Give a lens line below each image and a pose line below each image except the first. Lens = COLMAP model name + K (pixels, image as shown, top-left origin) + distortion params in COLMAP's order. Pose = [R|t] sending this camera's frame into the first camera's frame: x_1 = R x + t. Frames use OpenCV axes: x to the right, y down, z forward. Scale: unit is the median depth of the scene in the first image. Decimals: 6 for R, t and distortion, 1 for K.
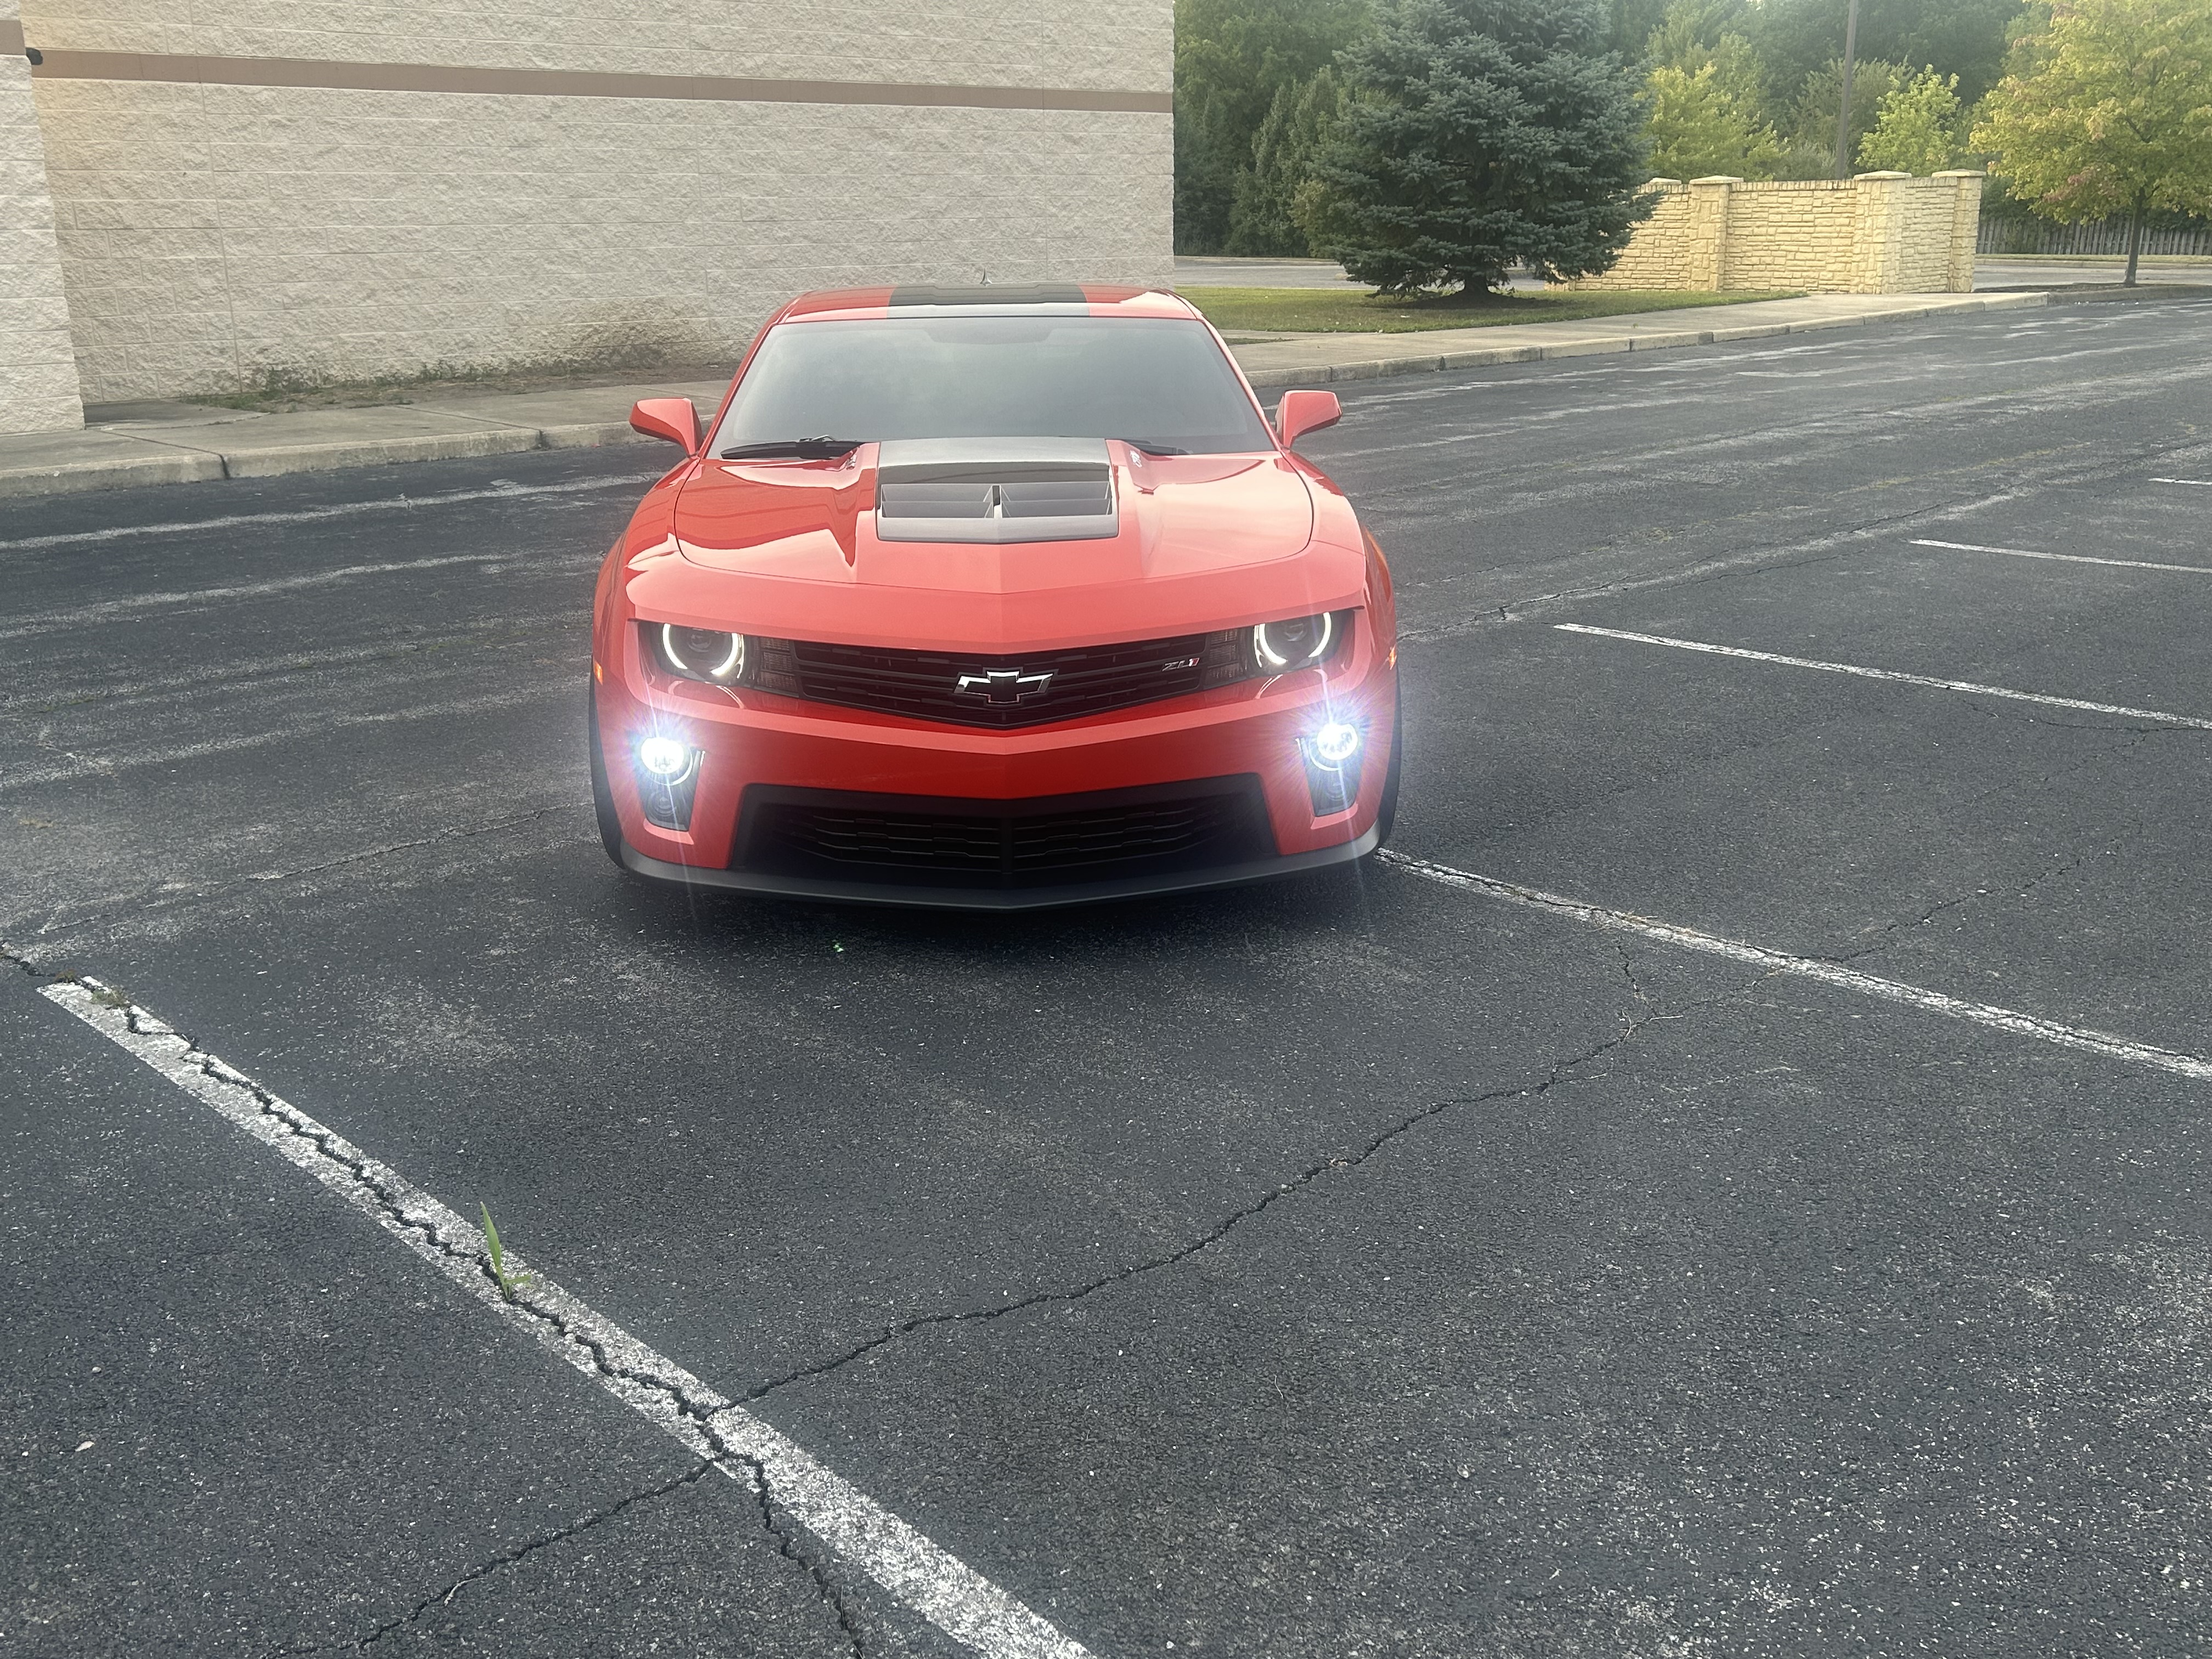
lens RADIAL K [[2052.9, 0, 1108.1], [0, 2052.9, 835.5], [0, 0, 1]] dist [0.018632, 0.000000]
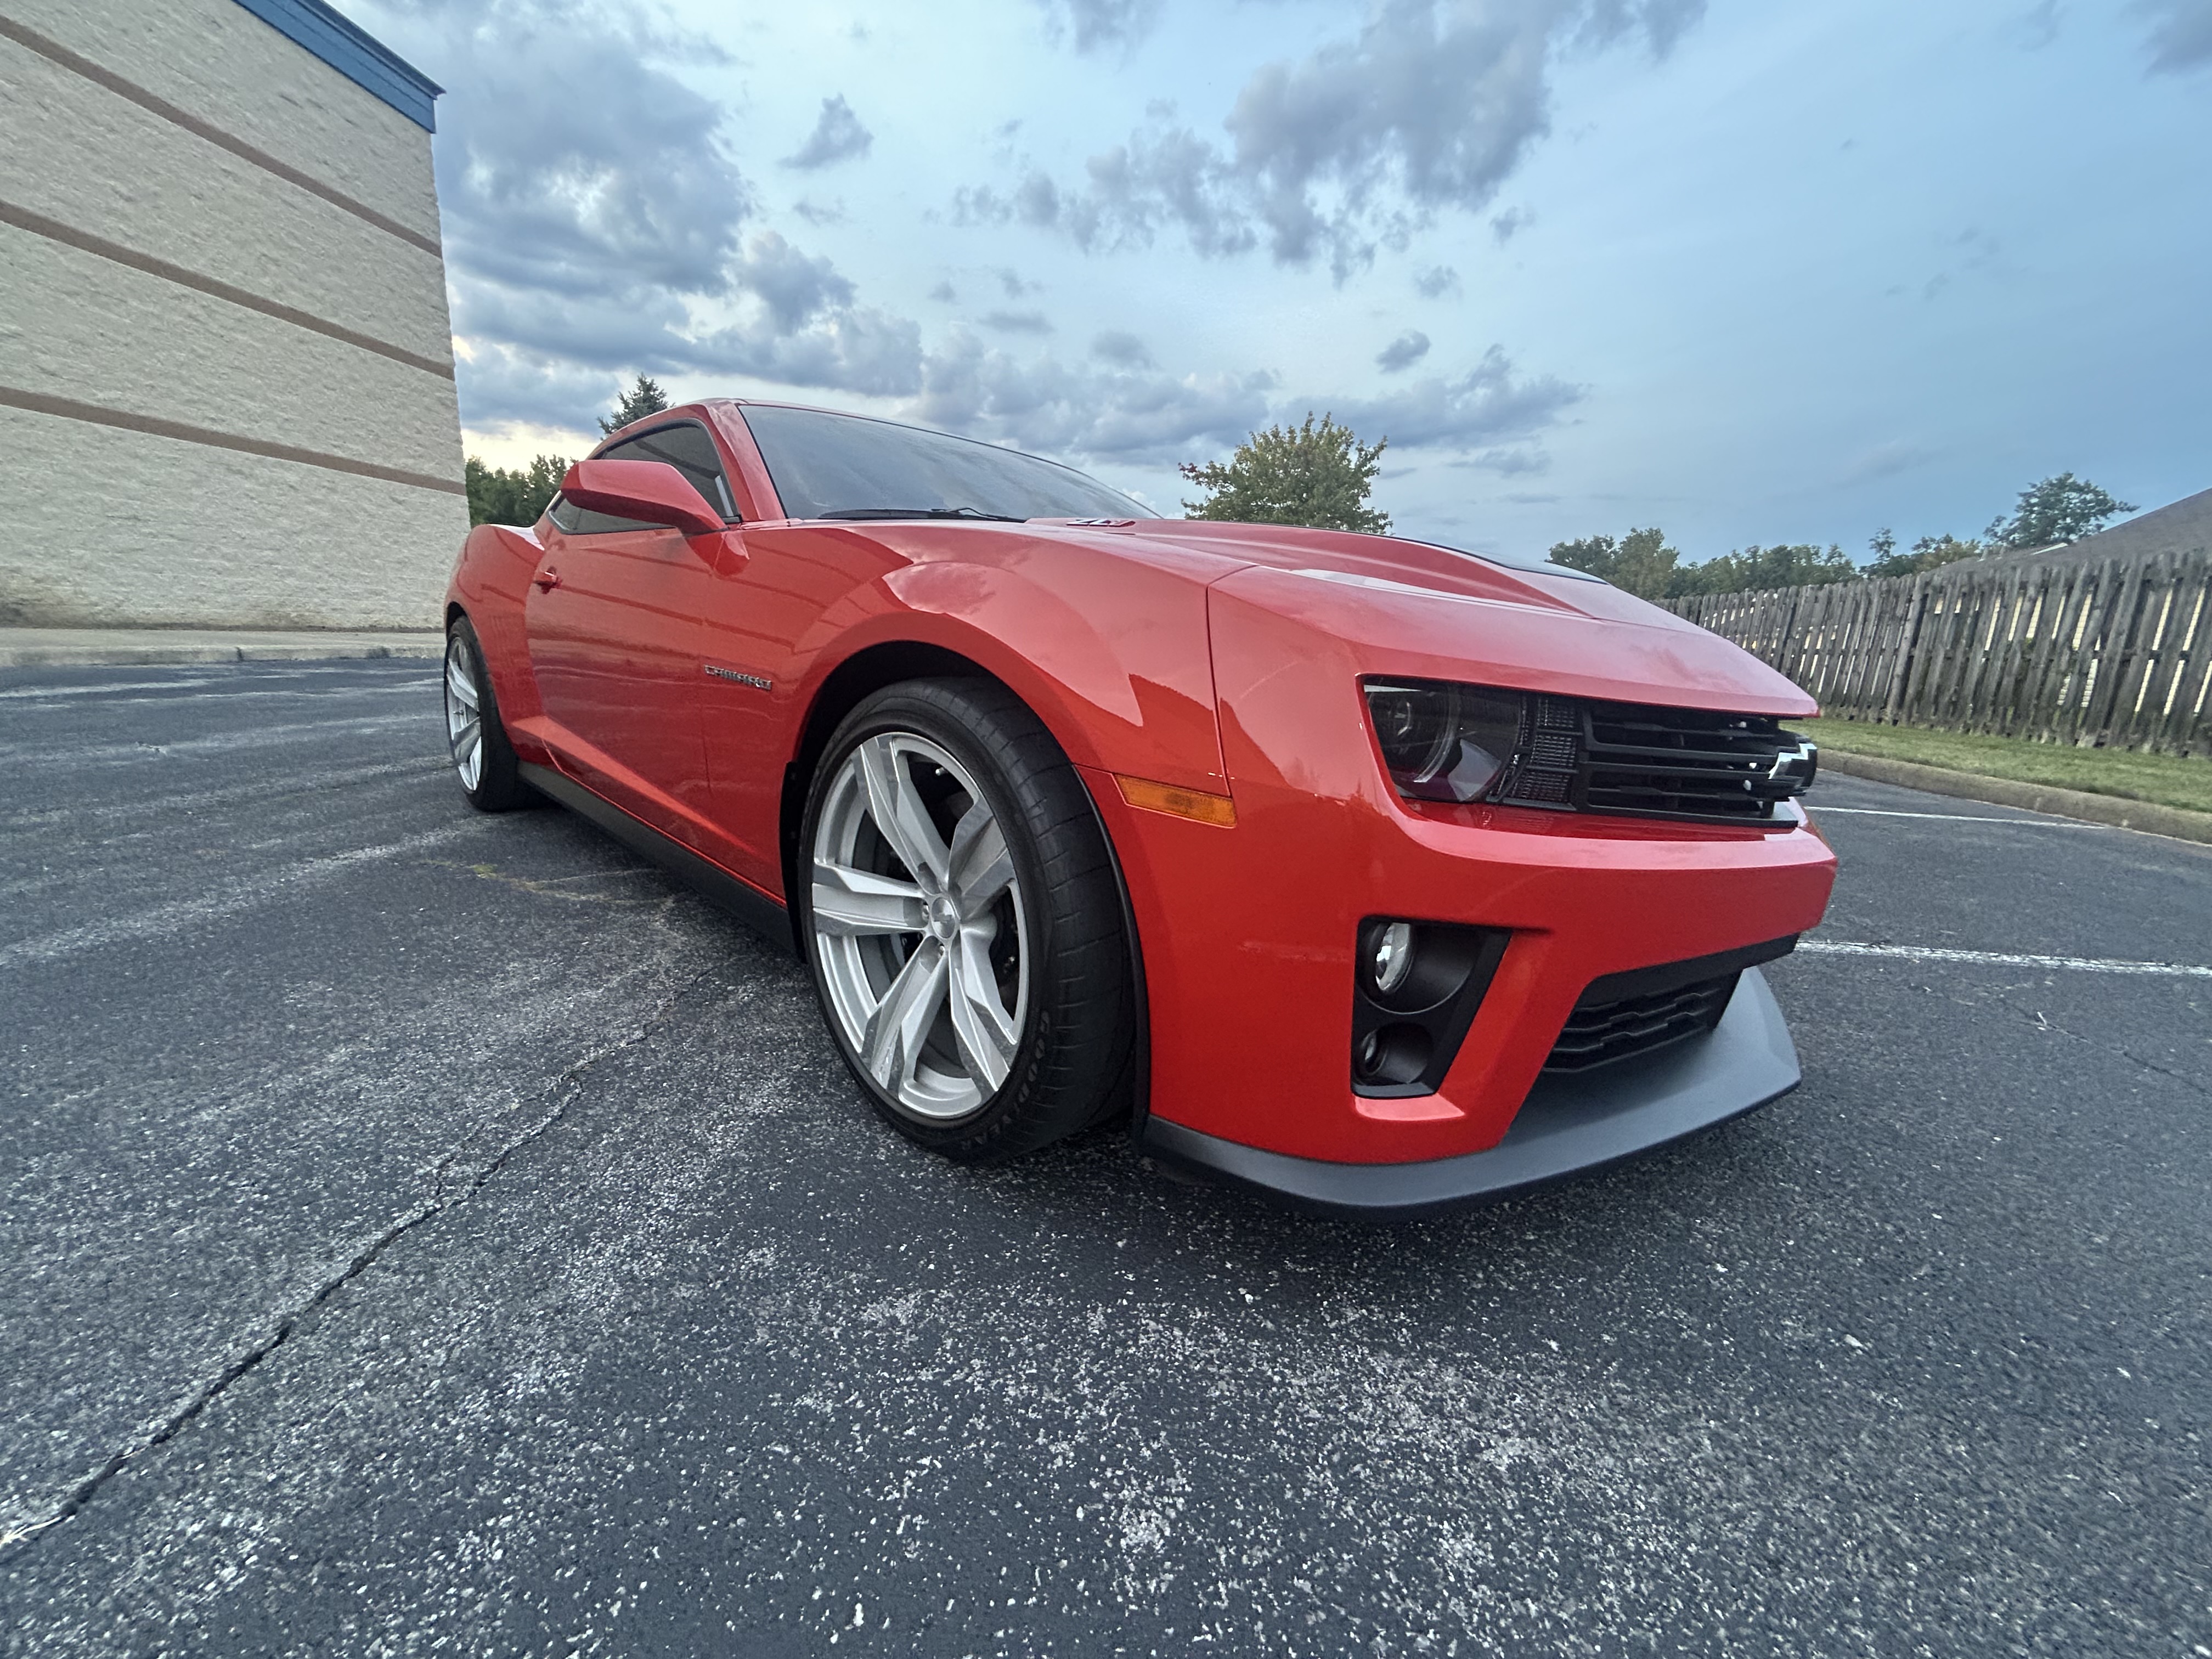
lens RADIAL K [[895.4, 0, 1095.0], [0, 895.4, 820.9], [0, 0, 1]] dist [0.001613, -0.000736]
pose [[0.752967, -0.084676, 0.652588, -0.110623], [0.131379, 0.991066, -0.022993, -0.020139], [-0.644810, 0.103049, 0.757364, 0.237046]]
